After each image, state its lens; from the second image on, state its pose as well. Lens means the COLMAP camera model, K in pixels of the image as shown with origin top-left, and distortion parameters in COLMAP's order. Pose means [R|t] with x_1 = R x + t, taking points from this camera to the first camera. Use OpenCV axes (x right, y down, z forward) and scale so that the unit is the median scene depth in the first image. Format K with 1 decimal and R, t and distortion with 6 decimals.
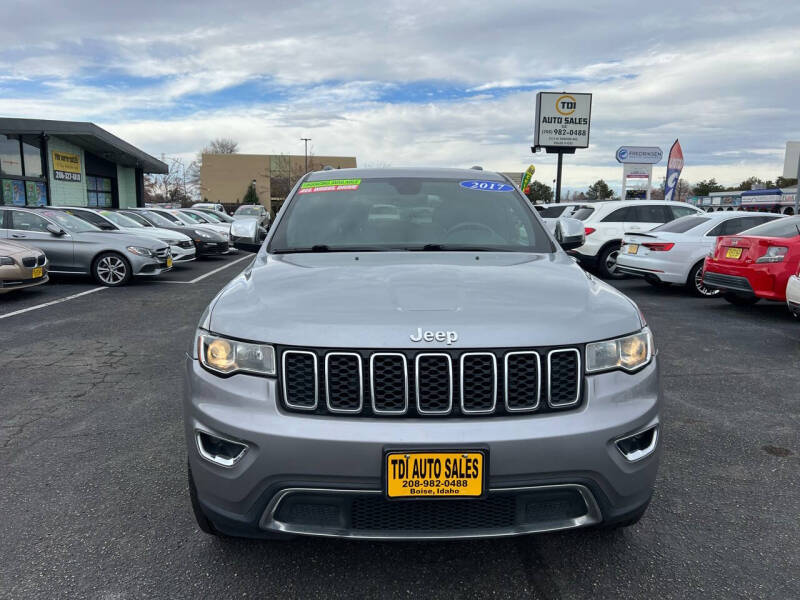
lens RADIAL K [[617.0, 0, 388.5], [0, 617.0, 311.6], [0, 0, 1]] dist [0.043202, -0.053894]
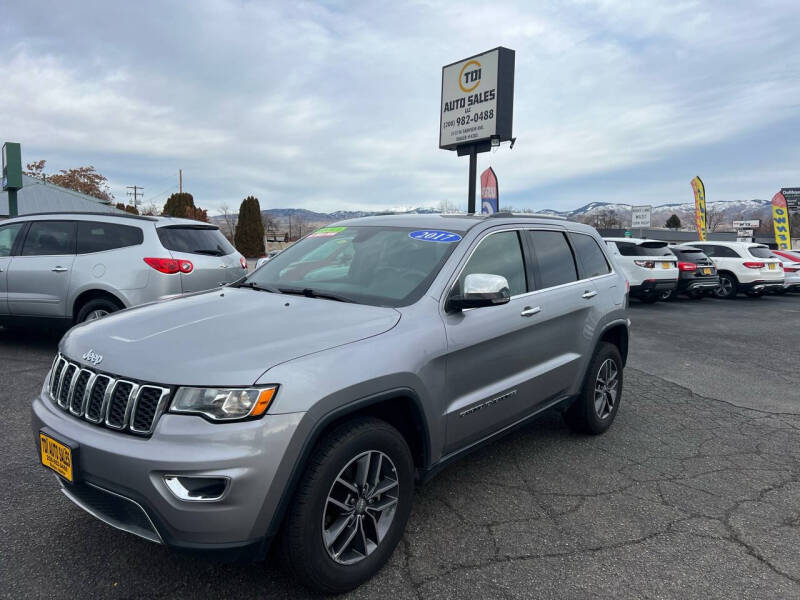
lens RADIAL K [[617.0, 0, 396.8], [0, 617.0, 299.9], [0, 0, 1]] dist [0.043202, -0.053894]
pose [[0.744169, 0.089814, -0.661926, 1.356948], [-0.126695, 0.991911, -0.007847, -0.147850], [0.655866, 0.089702, 0.749529, 0.385493]]
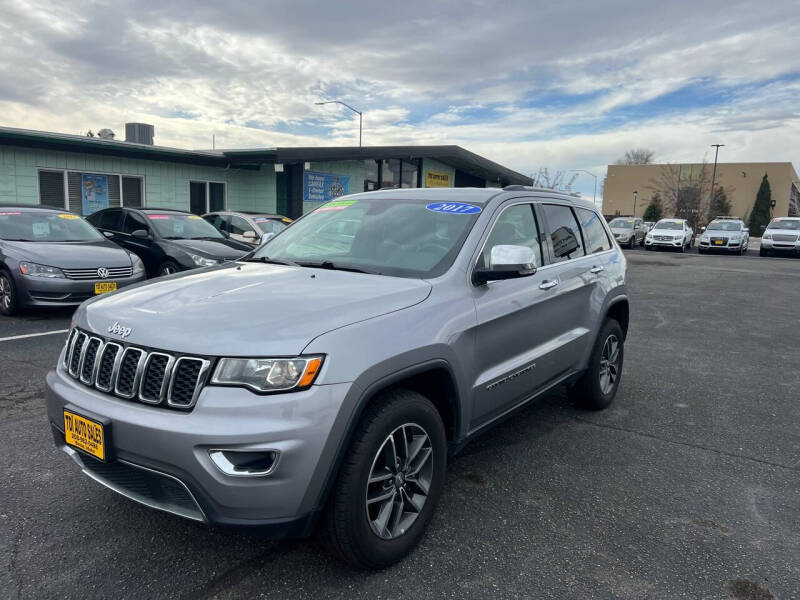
lens RADIAL K [[617.0, 0, 394.1], [0, 617.0, 297.1], [0, 0, 1]] dist [0.043202, -0.053894]
pose [[0.780437, 0.096609, -0.617725, 1.220576], [-0.120753, 0.992679, 0.002689, -0.093886], [0.613463, 0.072493, 0.786389, 0.314587]]
